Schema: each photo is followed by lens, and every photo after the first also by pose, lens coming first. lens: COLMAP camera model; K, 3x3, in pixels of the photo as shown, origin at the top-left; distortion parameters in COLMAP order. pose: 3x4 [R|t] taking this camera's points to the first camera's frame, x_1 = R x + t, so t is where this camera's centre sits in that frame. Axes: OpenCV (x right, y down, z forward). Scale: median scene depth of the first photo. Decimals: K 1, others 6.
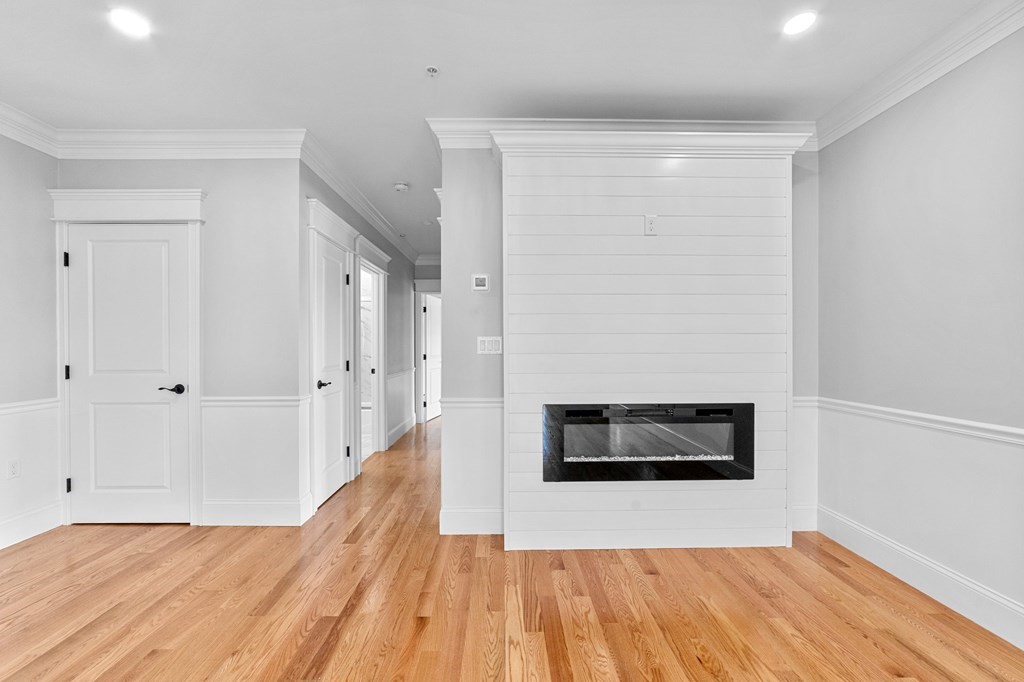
lens RADIAL K [[401.9, 0, 500.6], [0, 401.9, 348.4], [0, 0, 1]] dist [-0.020864, 0.007001]
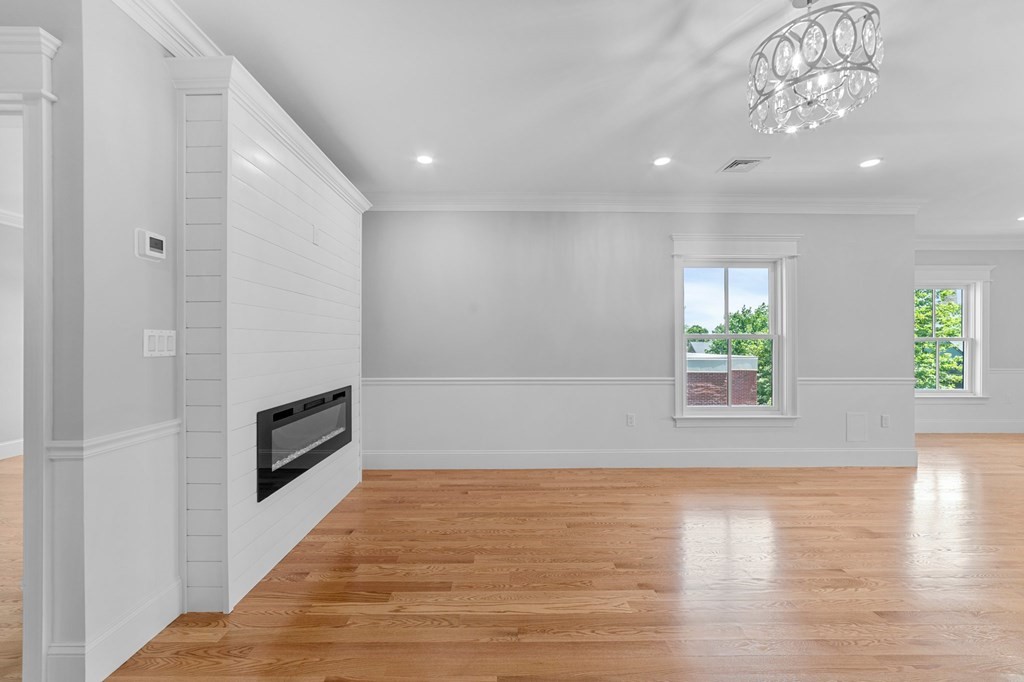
lens RADIAL K [[401.9, 0, 505.6], [0, 401.9, 343.9], [0, 0, 1]] dist [-0.020864, 0.007001]
pose [[-0.002525, -0.003074, 0.999992, -0.705749], [0.001068, 0.999995, 0.003077, -0.007695], [-0.999996, 0.001076, -0.002521, 0.453421]]
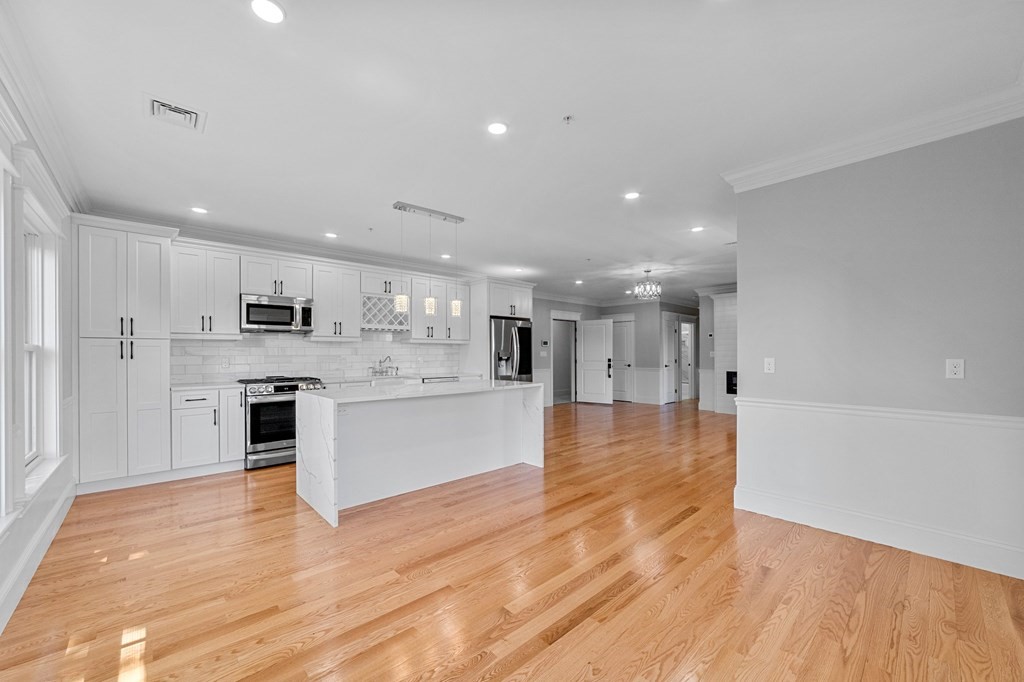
lens RADIAL K [[401.9, 0, 505.2], [0, 401.9, 352.1], [0, 0, 1]] dist [-0.020864, 0.007001]
pose [[0.667941, -0.003619, -0.744205, 1.330144], [-0.001948, 0.999976, -0.006611, 0.001634], [0.744212, 0.005866, 0.667918, -2.595959]]
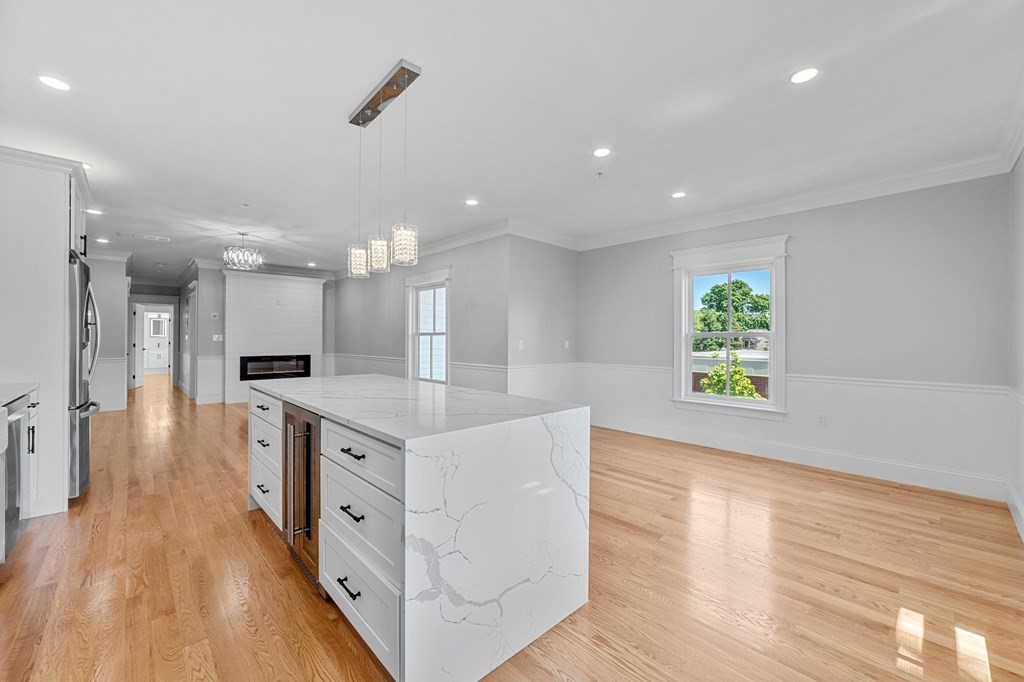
lens RADIAL K [[401.9, 0, 512.7], [0, 401.9, 341.7], [0, 0, 1]] dist [-0.020864, 0.007001]
pose [[0.729201, 0.000639, 0.684299, -0.454829], [-0.003104, 0.999992, 0.002373, 0.008400], [-0.684292, -0.003855, 0.729198, -2.640130]]
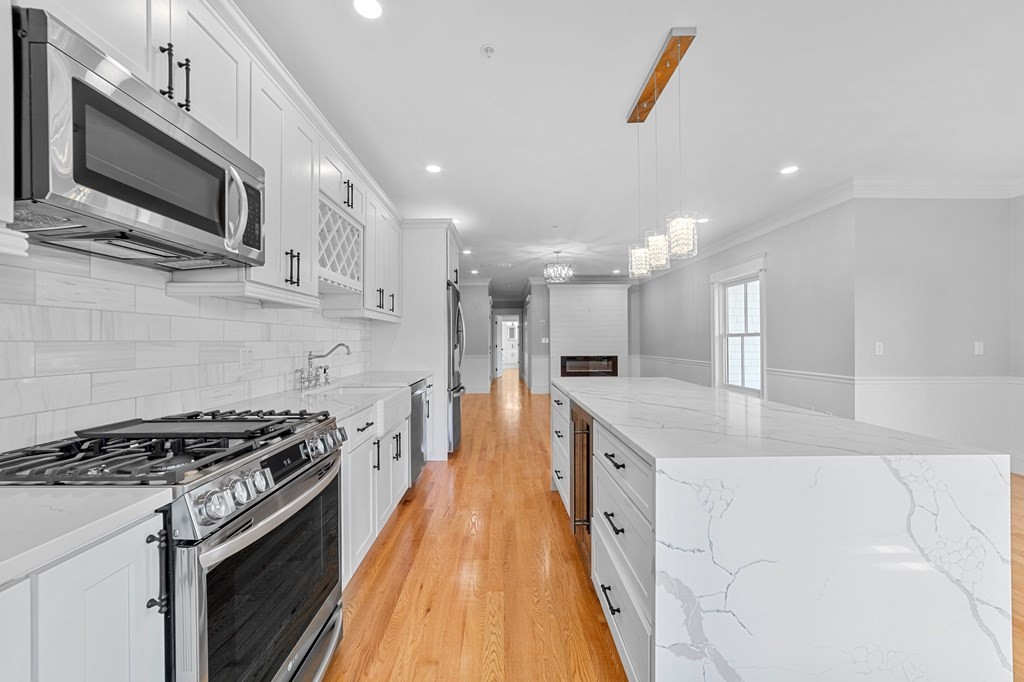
lens RADIAL K [[401.9, 0, 507.8], [0, 401.9, 339.6], [0, 0, 1]] dist [-0.020864, 0.007001]
pose [[0.999964, 0.000100, 0.008434, -0.401642], [-0.000047, 0.999981, -0.006240, 0.008010], [-0.008435, 0.006239, 0.999945, -2.623165]]
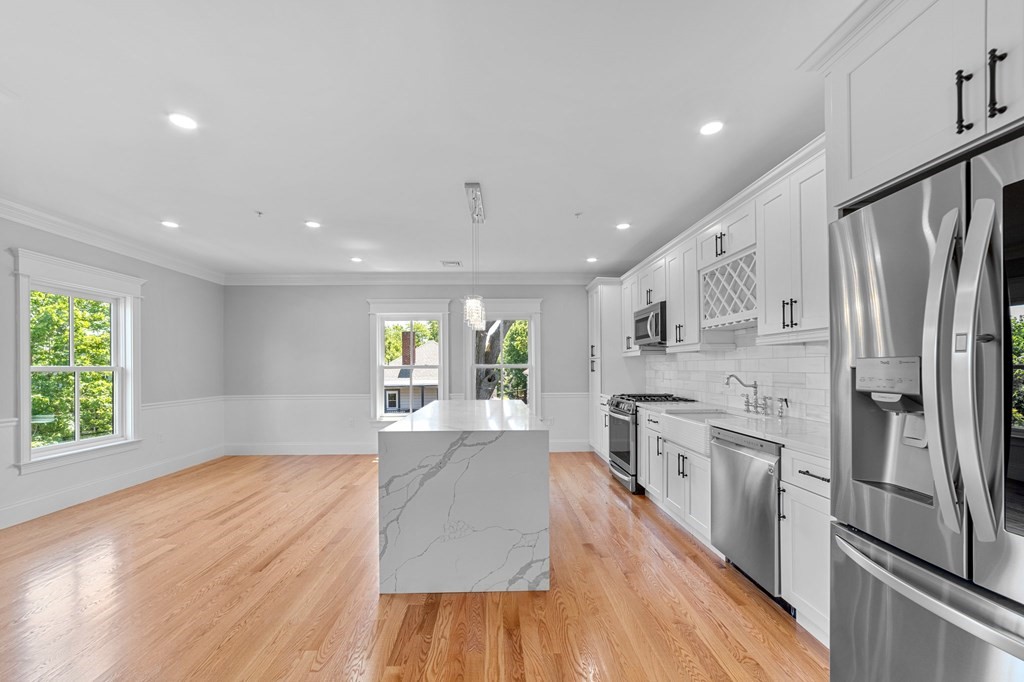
lens RADIAL K [[401.9, 0, 507.3], [0, 401.9, 364.1], [0, 0, 1]] dist [-0.020864, 0.007001]
pose [[-0.999608, 0.009214, -0.026432, -0.134722], [0.009293, 0.999953, -0.002839, -0.023143], [0.026405, -0.003084, -0.999647, -0.388150]]
